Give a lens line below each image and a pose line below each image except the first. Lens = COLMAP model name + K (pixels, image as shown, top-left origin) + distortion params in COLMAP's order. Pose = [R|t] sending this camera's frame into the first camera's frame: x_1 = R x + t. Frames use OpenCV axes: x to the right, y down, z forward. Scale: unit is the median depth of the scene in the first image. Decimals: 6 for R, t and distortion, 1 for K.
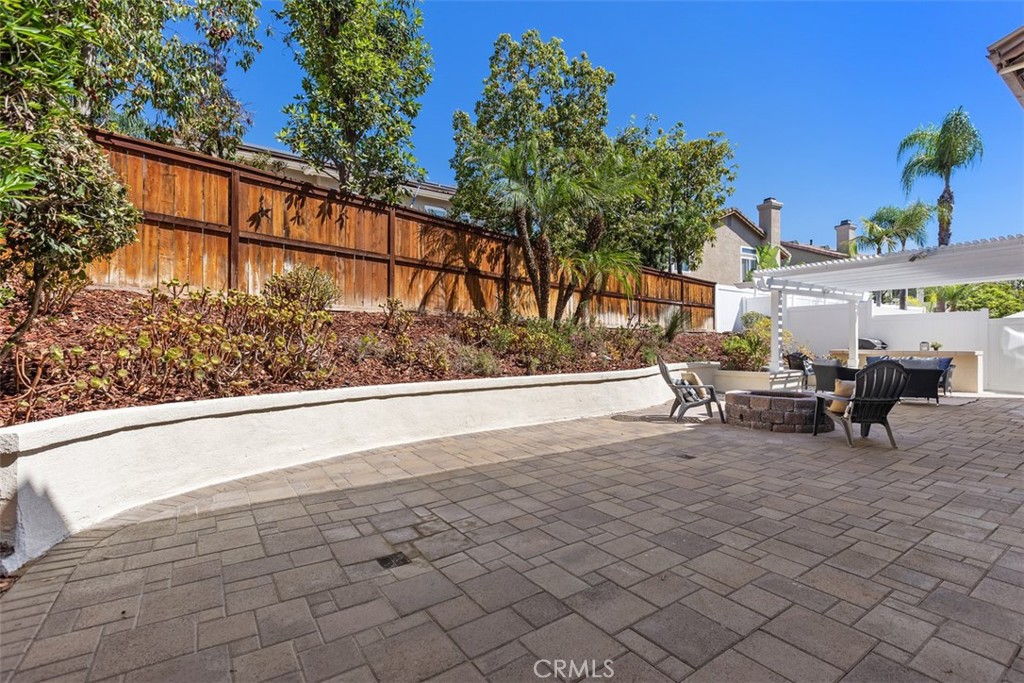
lens RADIAL K [[456.0, 0, 515.6], [0, 456.0, 340.4], [0, 0, 1]] dist [0.002076, -0.000181]
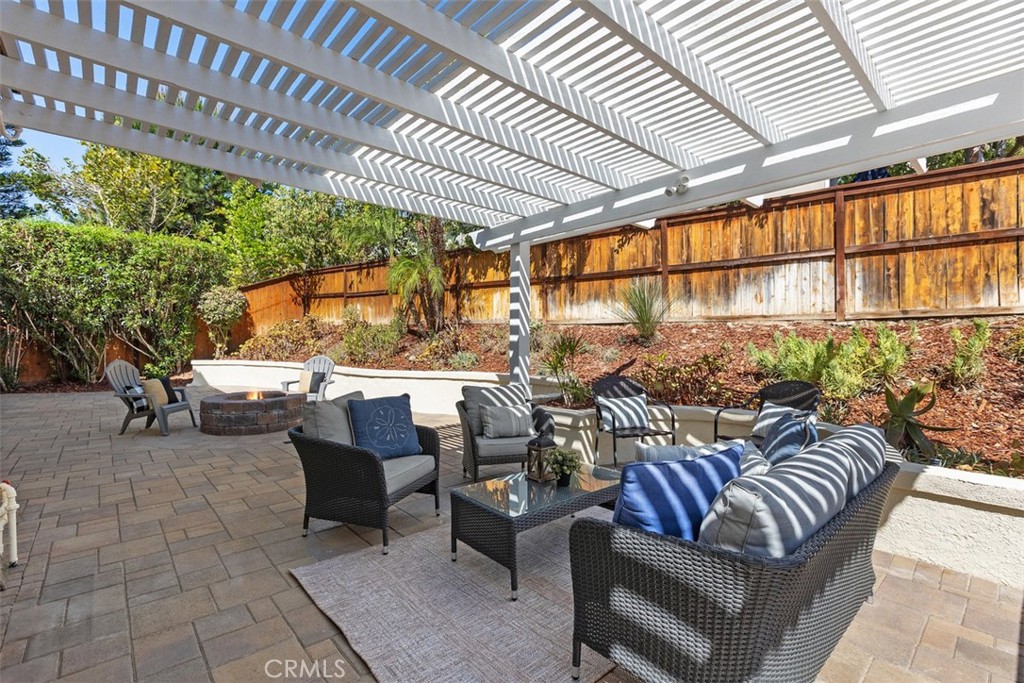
lens RADIAL K [[460.6, 0, 517.0], [0, 460.6, 340.9], [0, 0, 1]] dist [0.001727, 0.000028]
pose [[0.135309, -0.005142, -0.990790, 0.941976], [-0.000016, 0.999987, -0.005192, 0.003853], [0.990803, 0.000718, 0.135307, 0.814876]]
